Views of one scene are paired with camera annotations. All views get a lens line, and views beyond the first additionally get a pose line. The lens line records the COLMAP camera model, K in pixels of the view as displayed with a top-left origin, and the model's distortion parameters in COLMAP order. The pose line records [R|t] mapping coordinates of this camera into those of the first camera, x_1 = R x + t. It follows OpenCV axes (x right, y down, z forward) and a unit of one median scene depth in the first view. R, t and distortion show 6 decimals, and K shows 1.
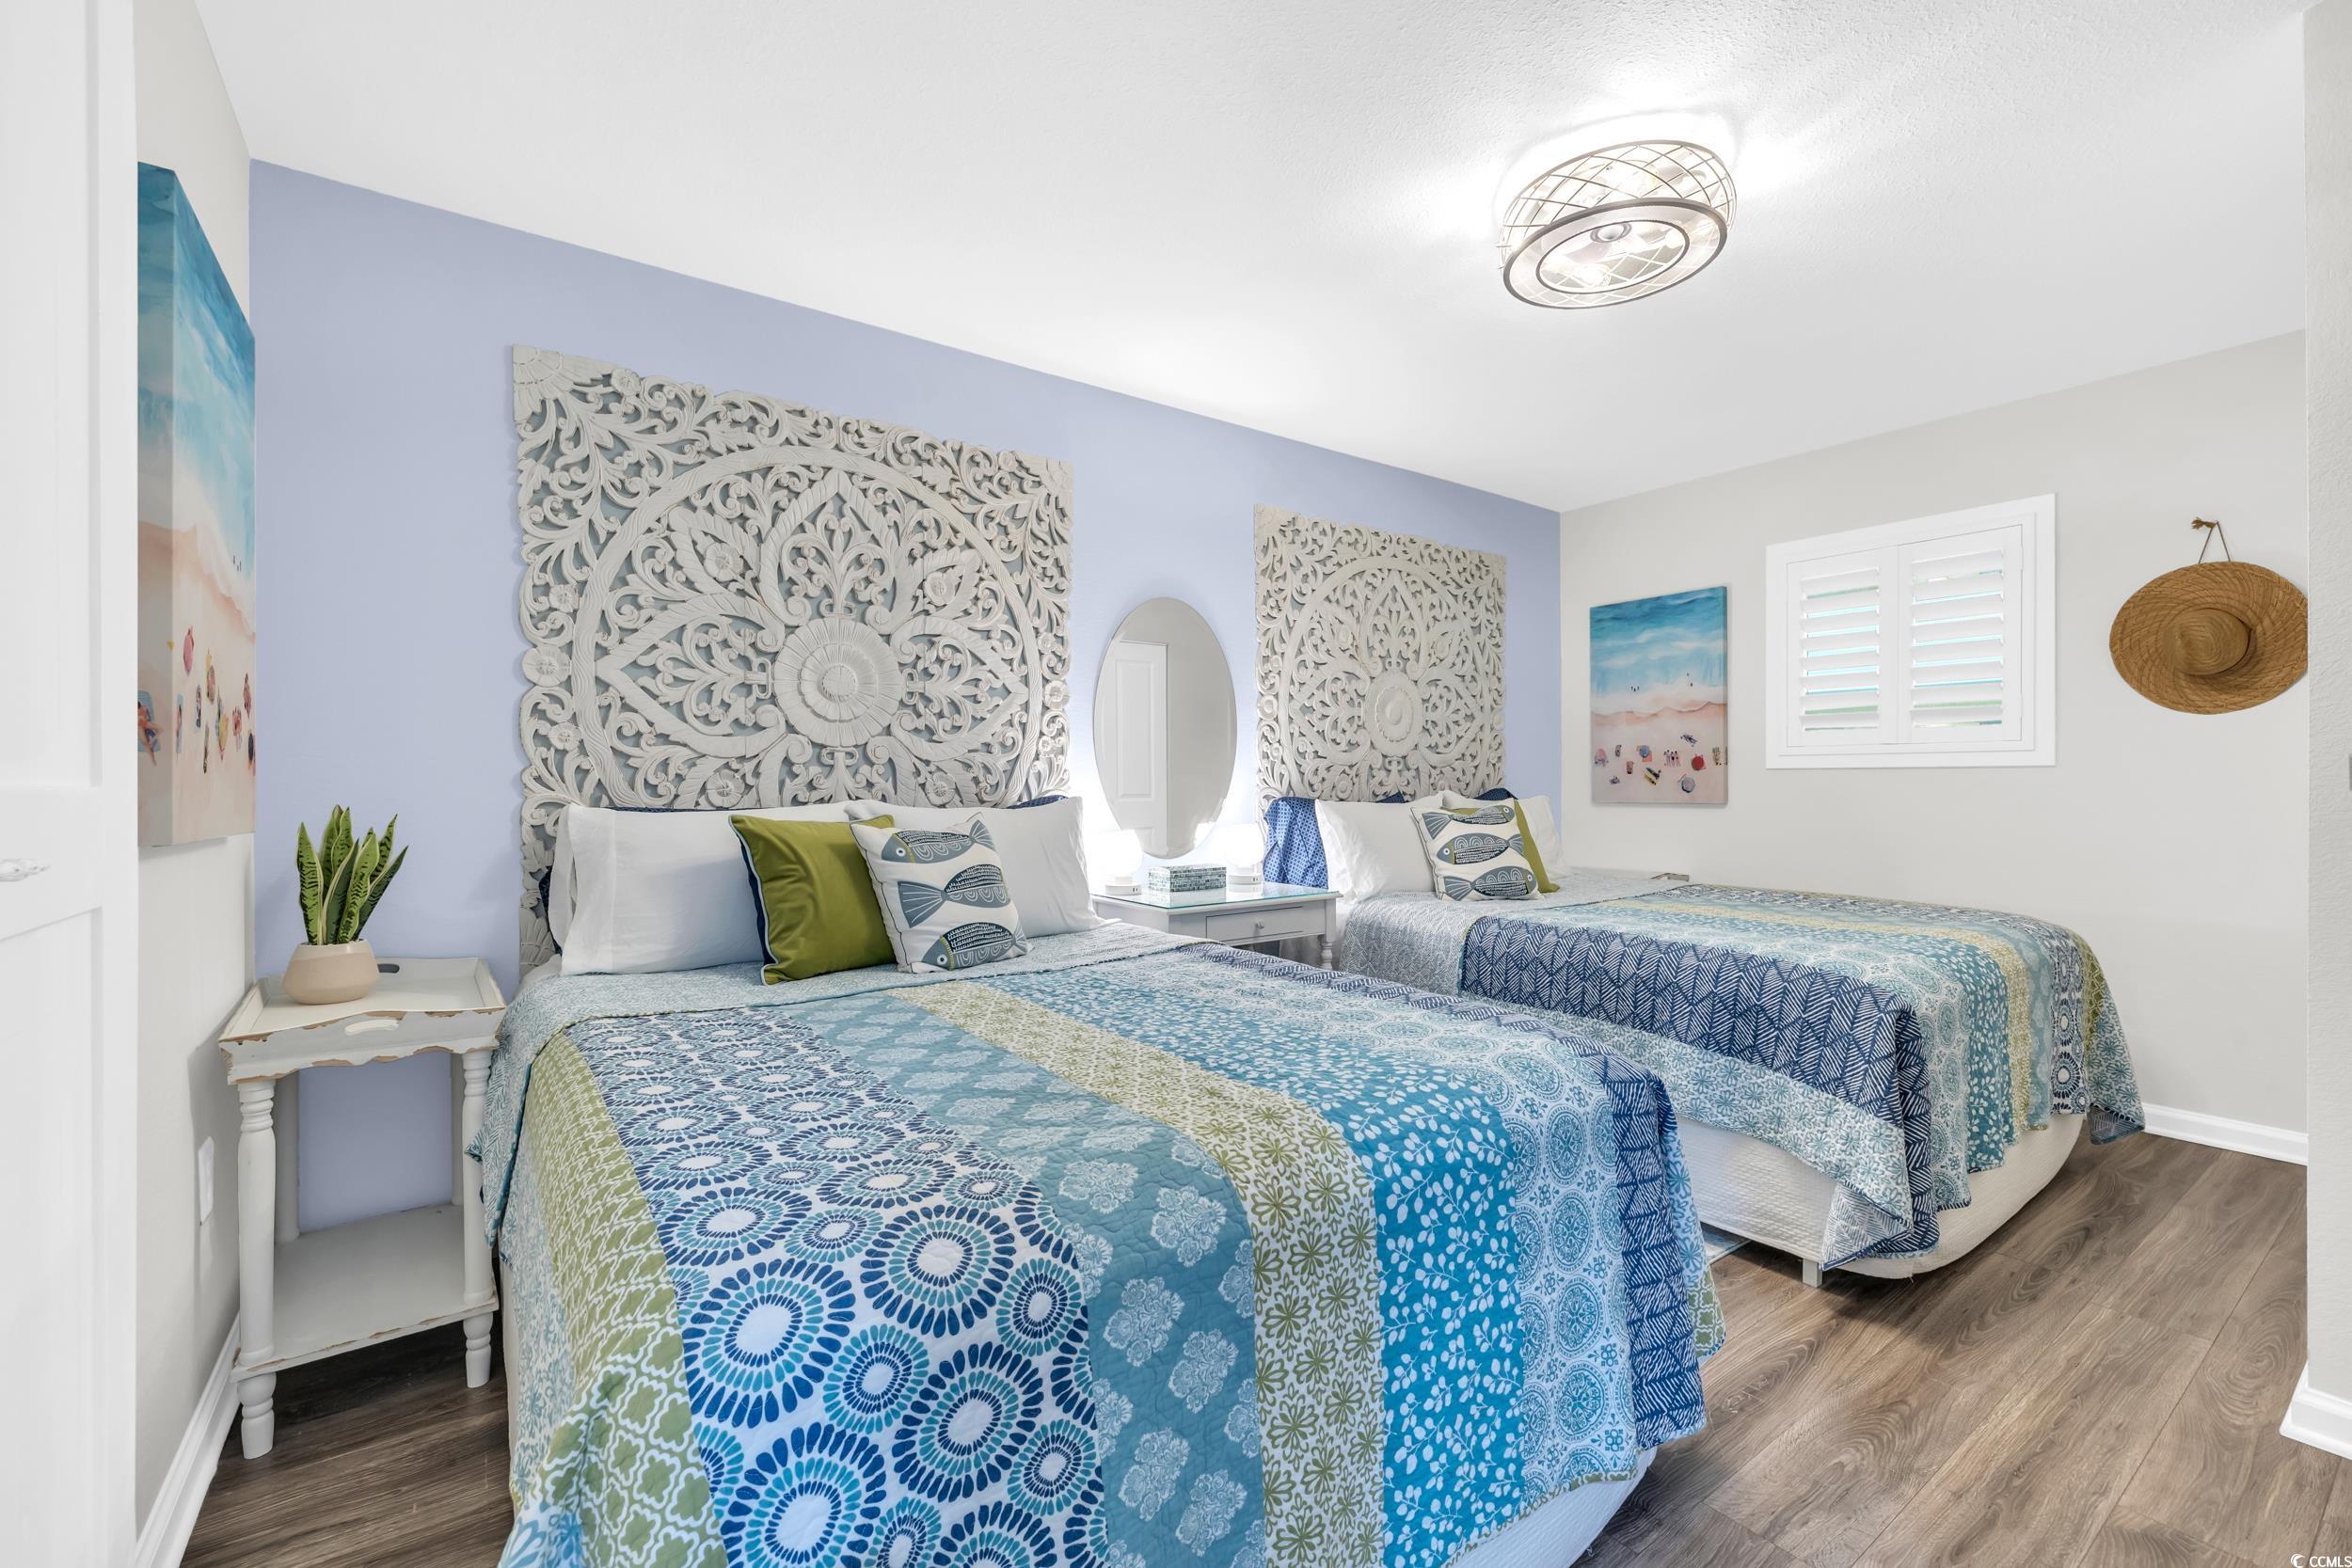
lens RADIAL K [[988.3, 0, 1211.8], [0, 988.3, 781.5], [0, 0, 1]] dist [0.001197, 0.000126]
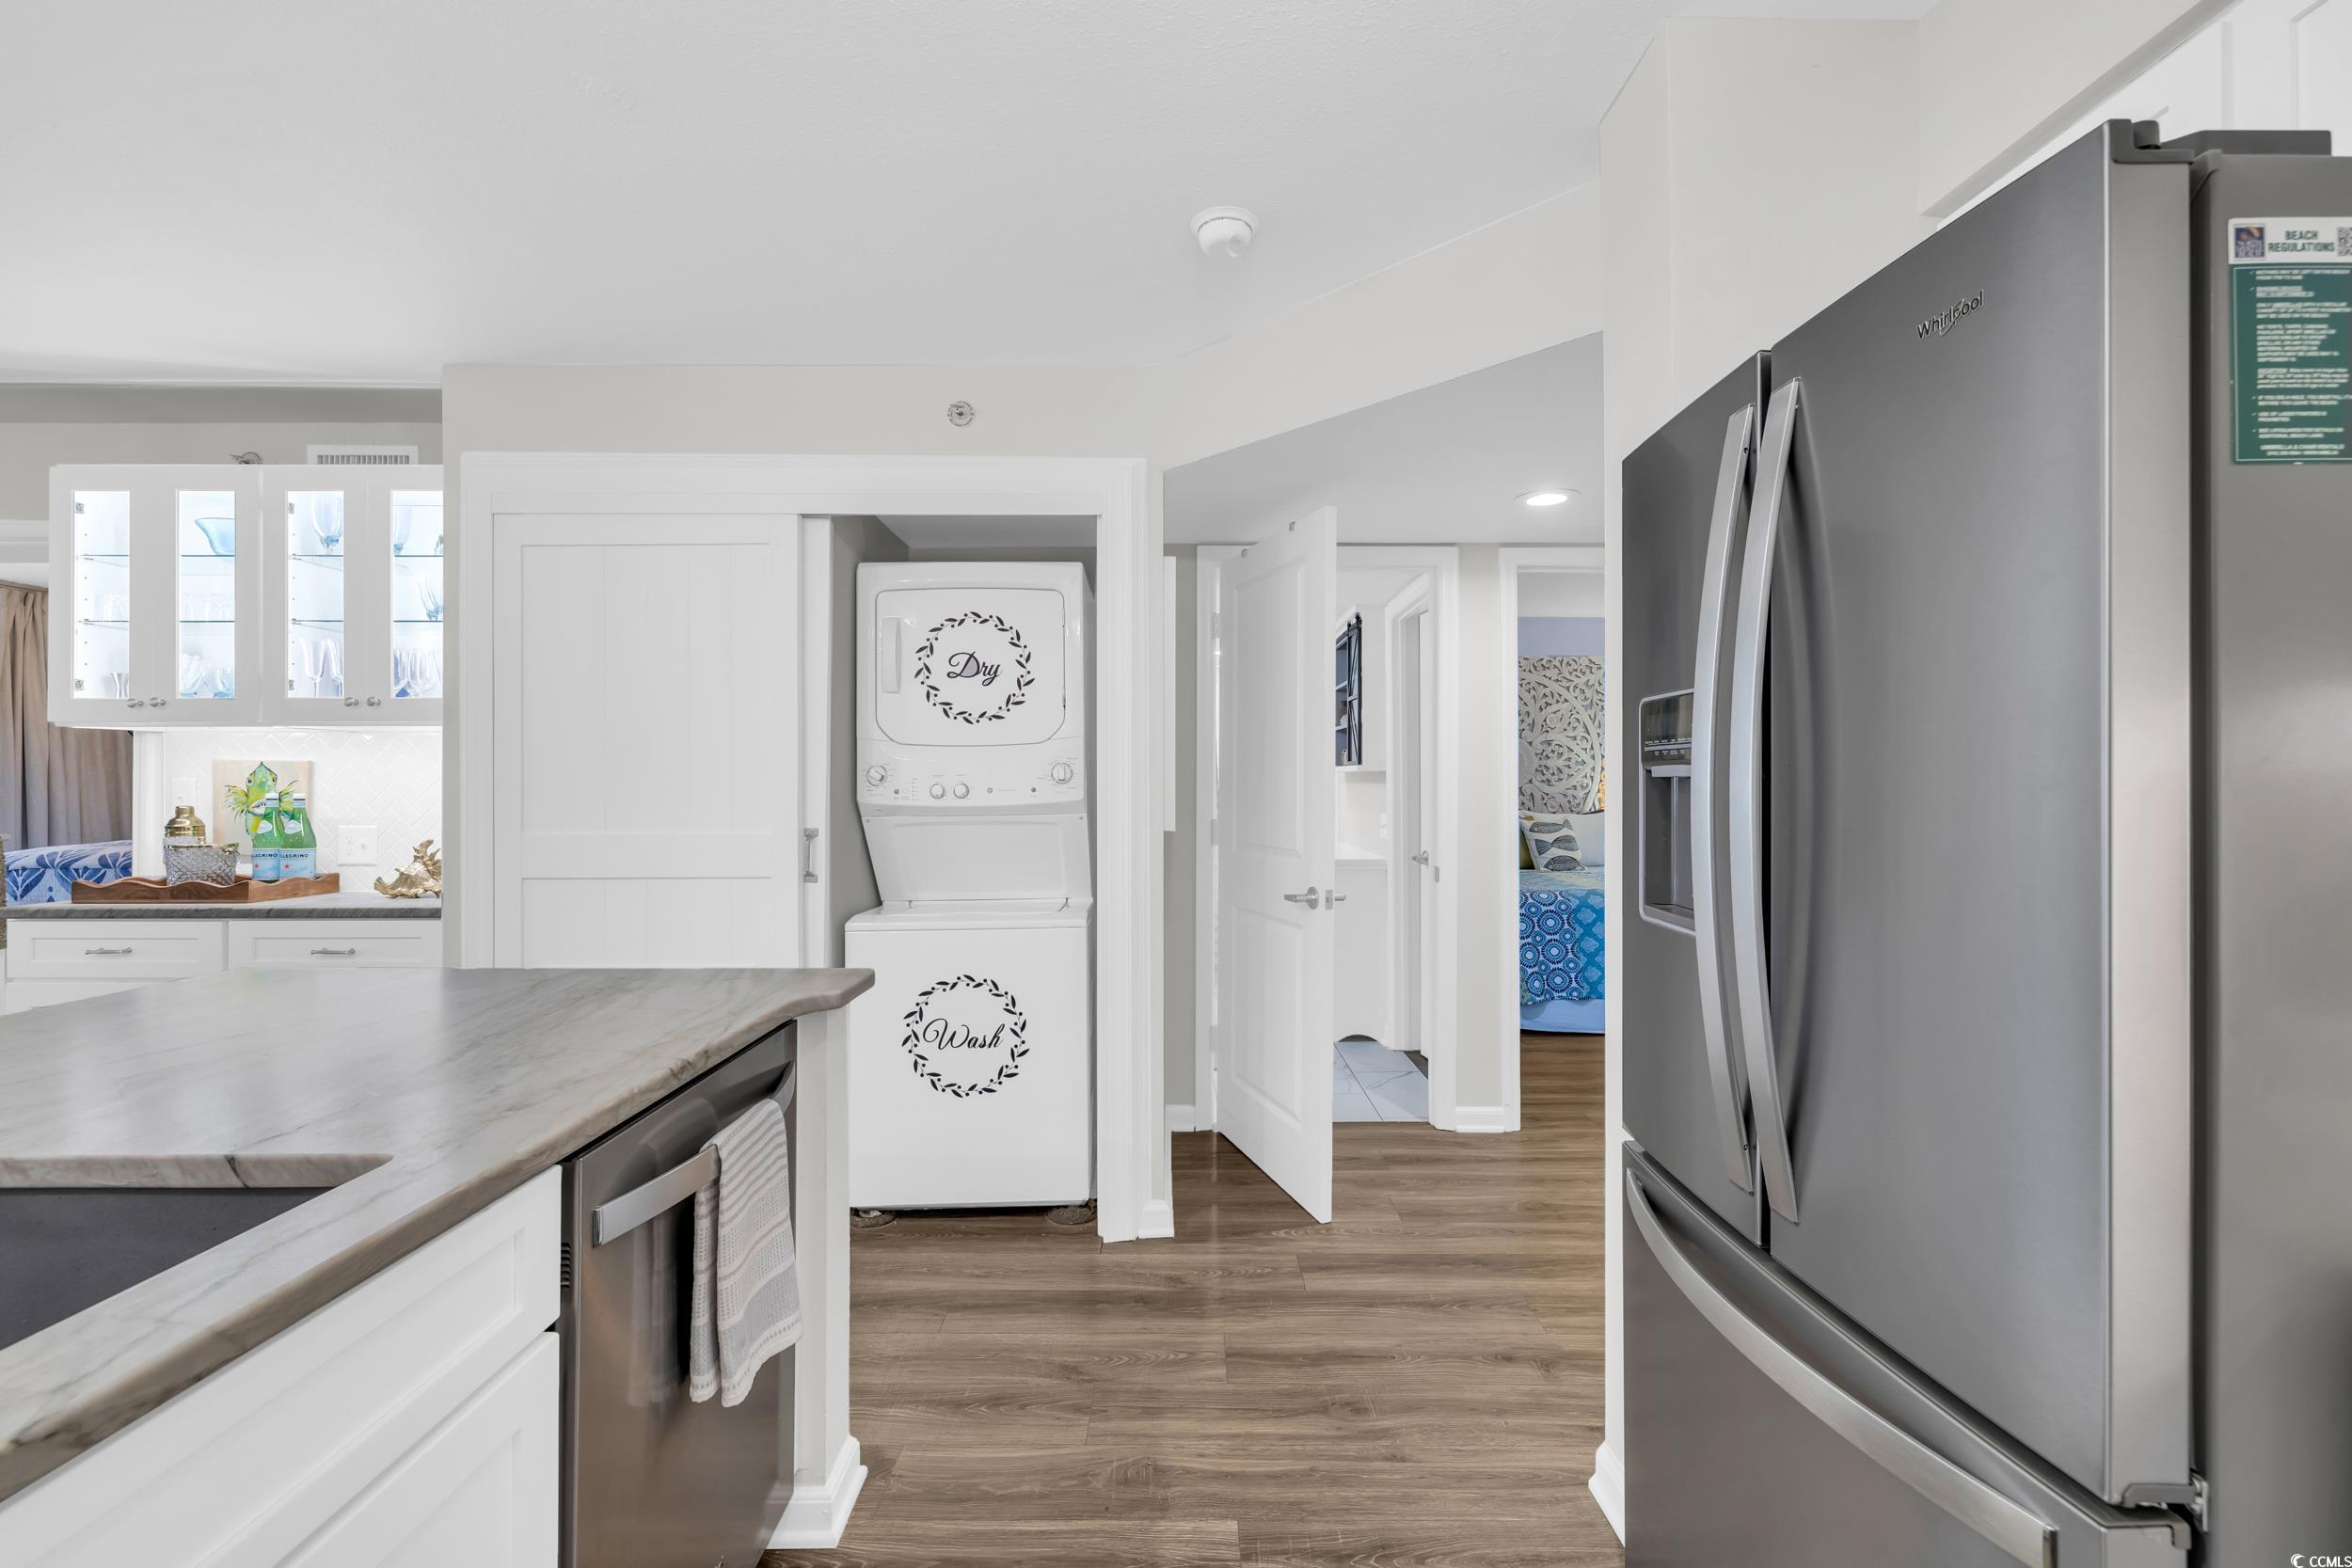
lens RADIAL K [[988.3, 0, 1176.5], [0, 988.3, 785.2], [0, 0, 1]] dist [0.001197, 0.000126]
pose [[0.795031, 0.003593, -0.606558, 0.444212], [-0.002253, 0.999993, 0.002971, -0.046395], [0.606565, -0.000996, 0.795033, -1.428402]]
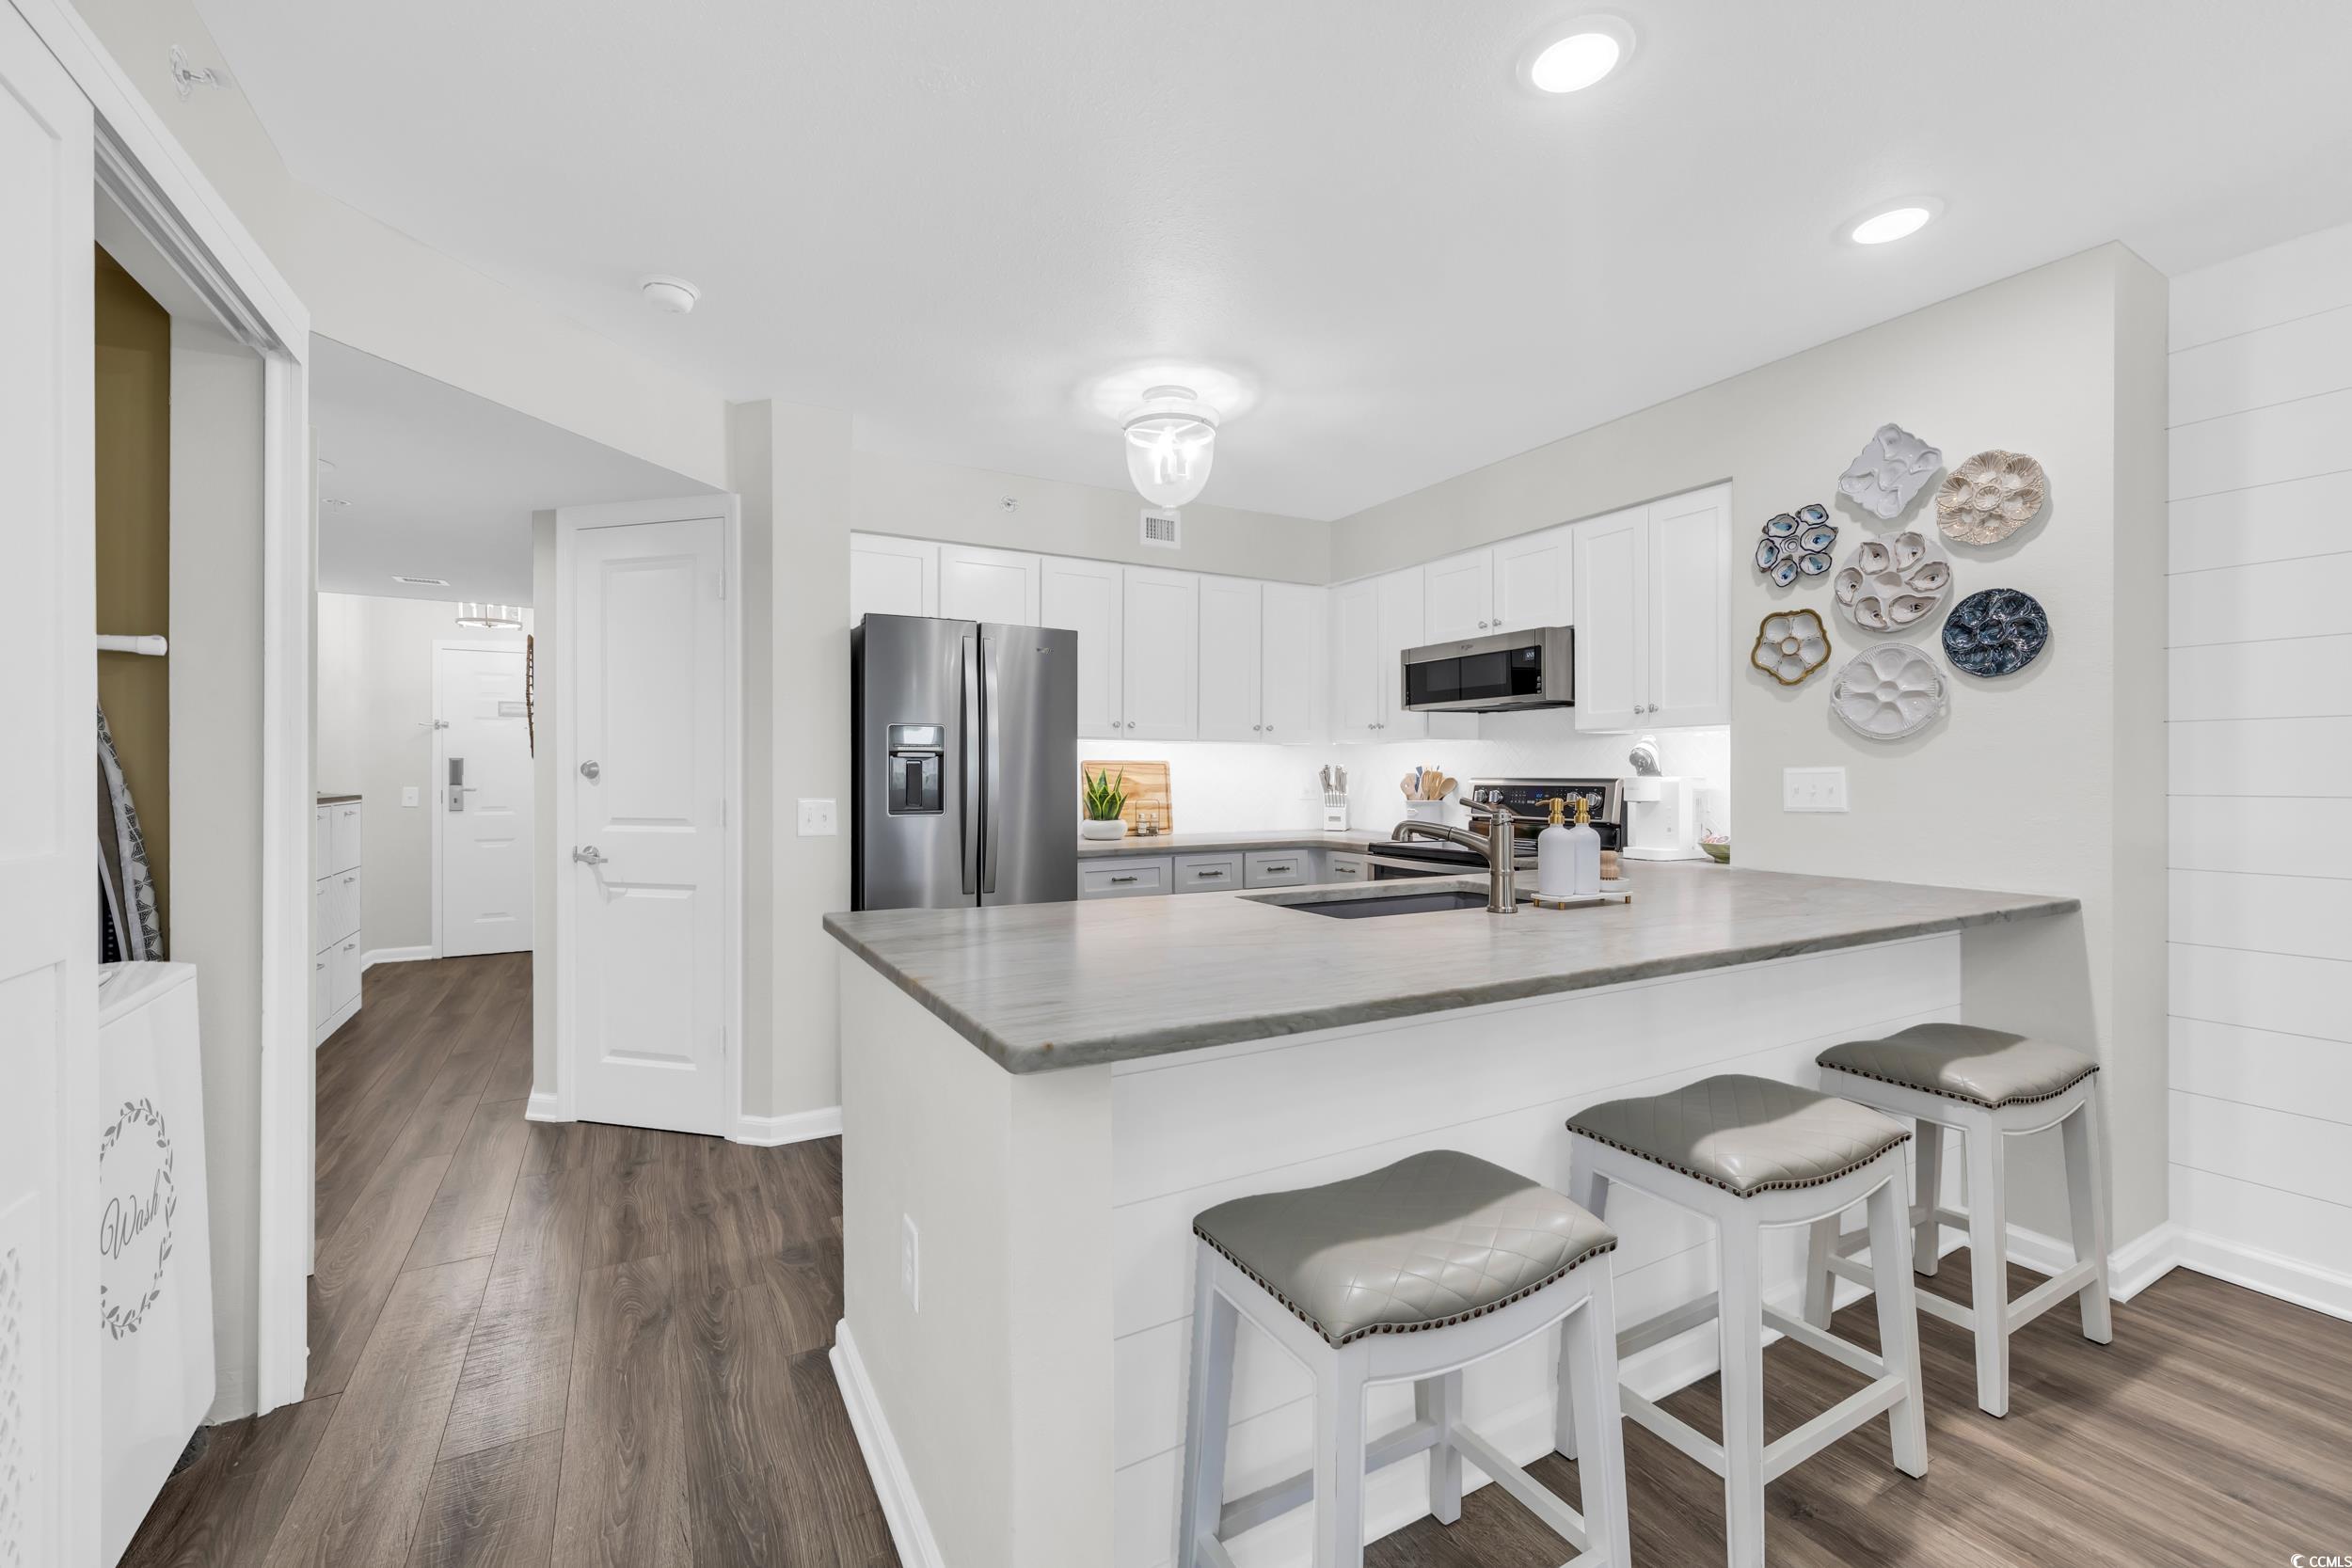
lens RADIAL K [[988.3, 0, 1172.7], [0, 988.3, 773.4], [0, 0, 1]] dist [0.001197, 0.000126]
pose [[0.146583, 0.005160, 0.989185, -0.719620], [-0.008425, 0.999957, -0.003968, -0.034941], [-0.989162, -0.007752, 0.146620, -1.402269]]
